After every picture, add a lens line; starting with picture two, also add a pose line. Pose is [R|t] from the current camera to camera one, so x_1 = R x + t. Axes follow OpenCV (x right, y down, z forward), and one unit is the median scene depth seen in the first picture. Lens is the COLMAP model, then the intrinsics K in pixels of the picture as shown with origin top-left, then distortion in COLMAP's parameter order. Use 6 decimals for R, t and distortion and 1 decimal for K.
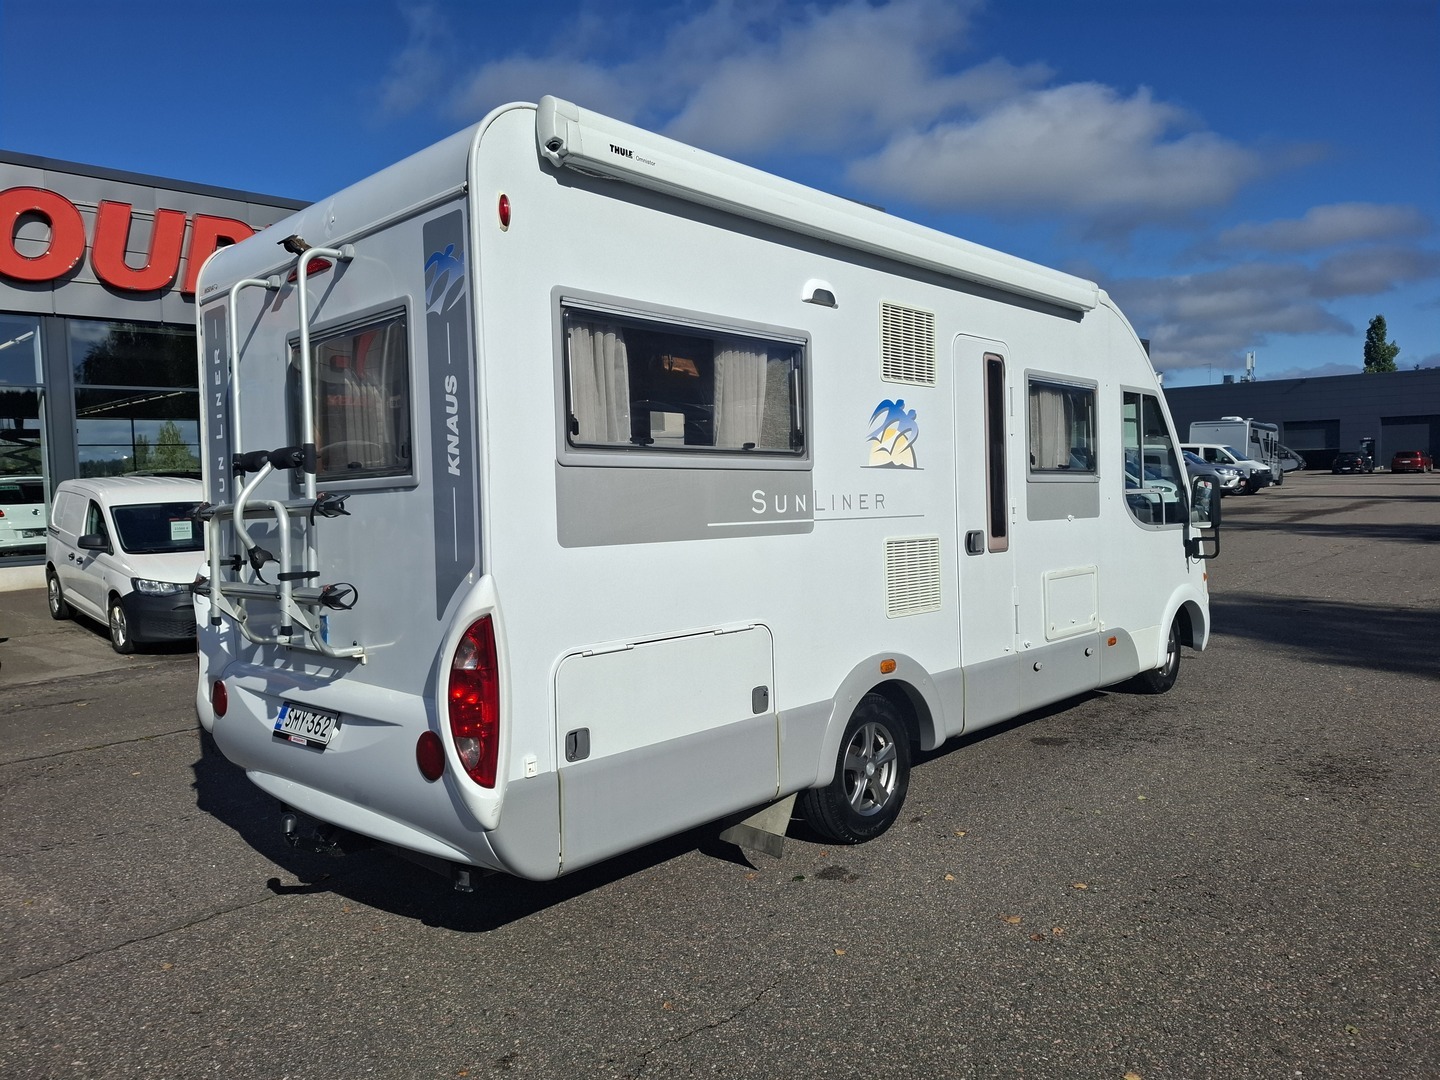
lens RADIAL K [[998.7, 0, 719.7], [0, 998.7, 530.7], [0, 0, 1]] dist [0.105431, -0.154232]
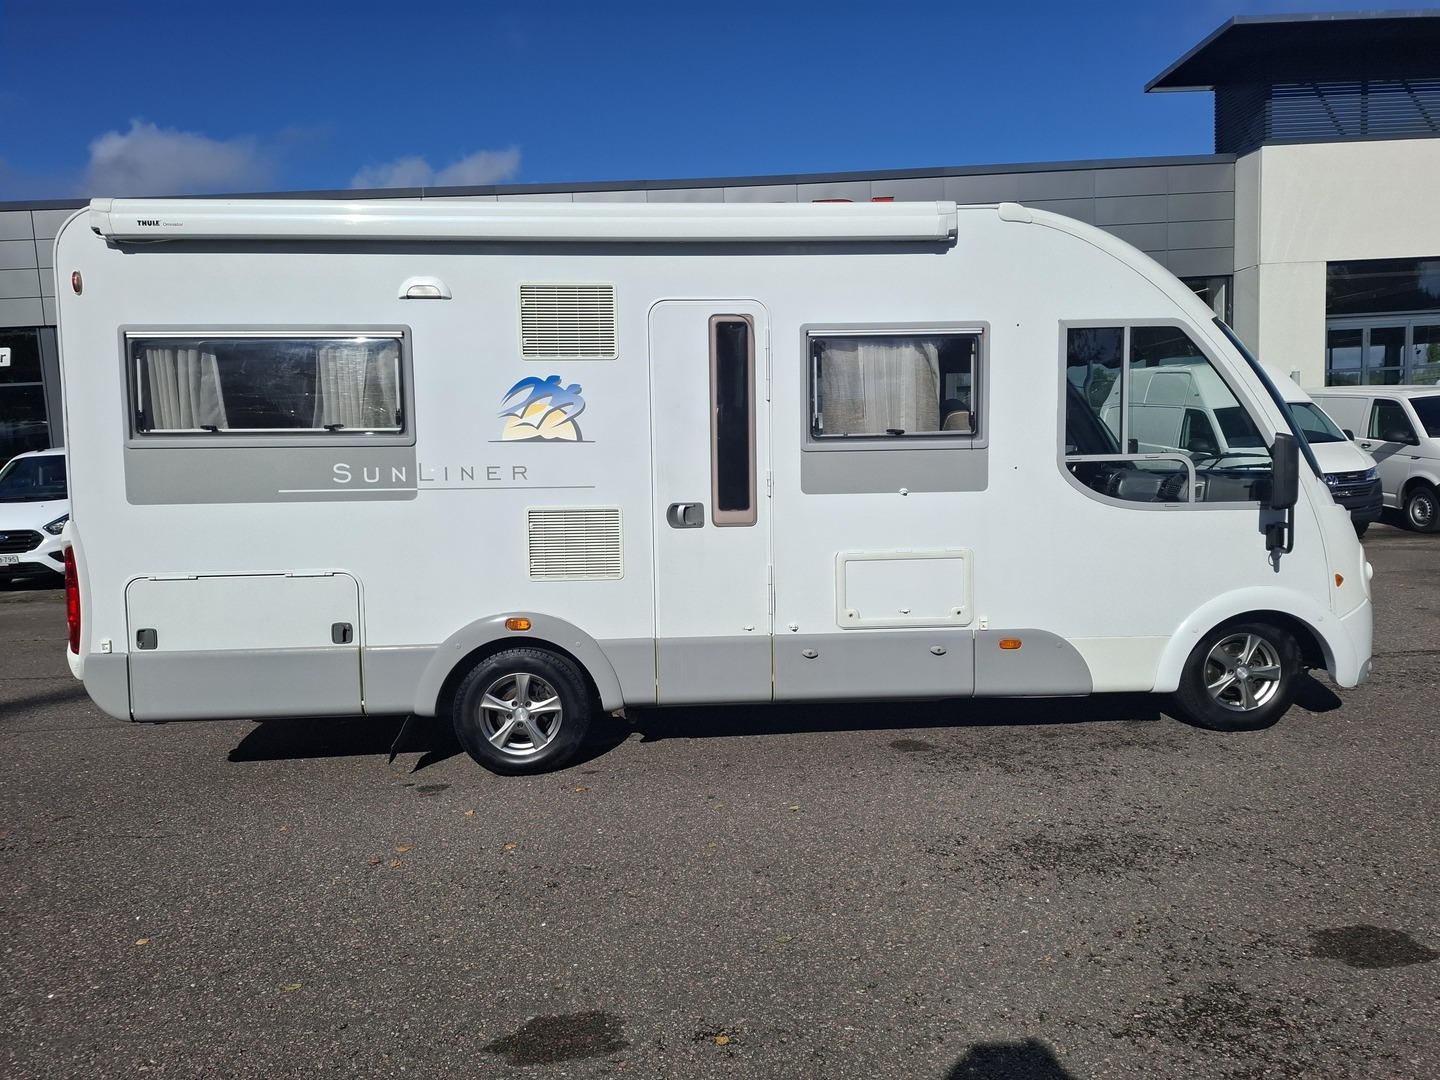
lens RADIAL K [[1002.5, 0, 721.7], [0, 1002.5, 546.5], [0, 0, 1]] dist [0.106056, -0.160716]
pose [[0.736571, 0.074556, -0.672238, 1.146308], [-0.019904, 0.995865, 0.088641, -0.055146], [0.676067, -0.051910, 0.735009, 0.373067]]
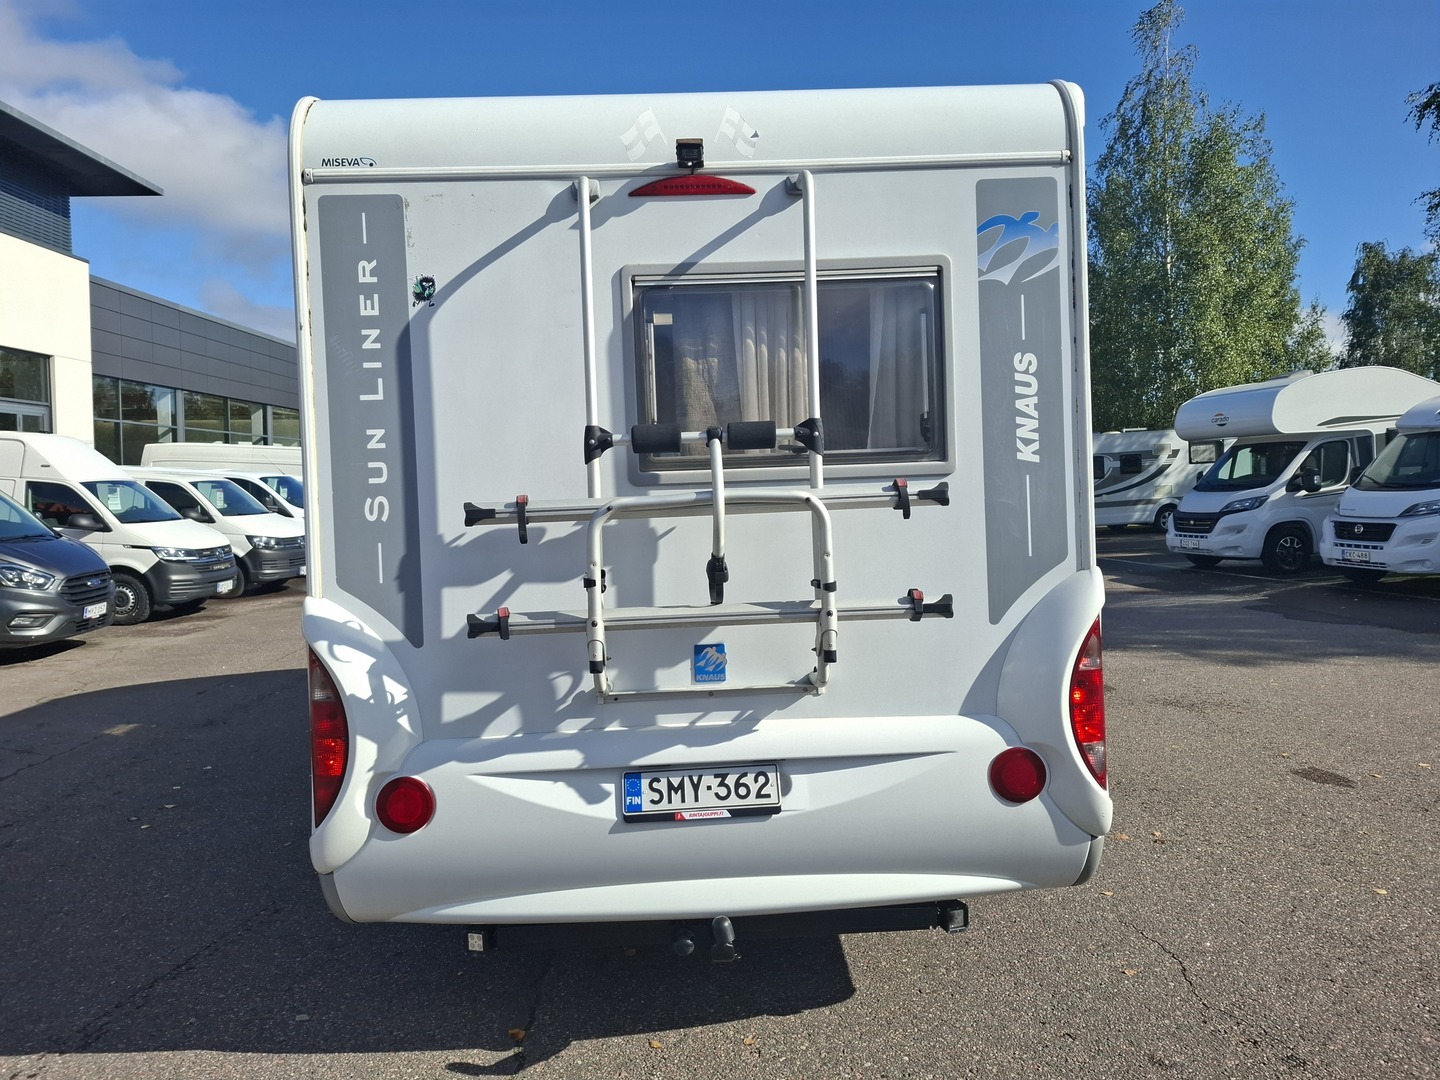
lens RADIAL K [[998.7, 0, 719.7], [0, 998.7, 530.7], [0, 0, 1]] dist [0.105431, -0.154232]
pose [[0.697297, -0.013957, 0.716646, -0.808093], [0.033571, 0.999349, -0.013203, 0.007382], [-0.715996, 0.033265, 0.697312, 0.407507]]
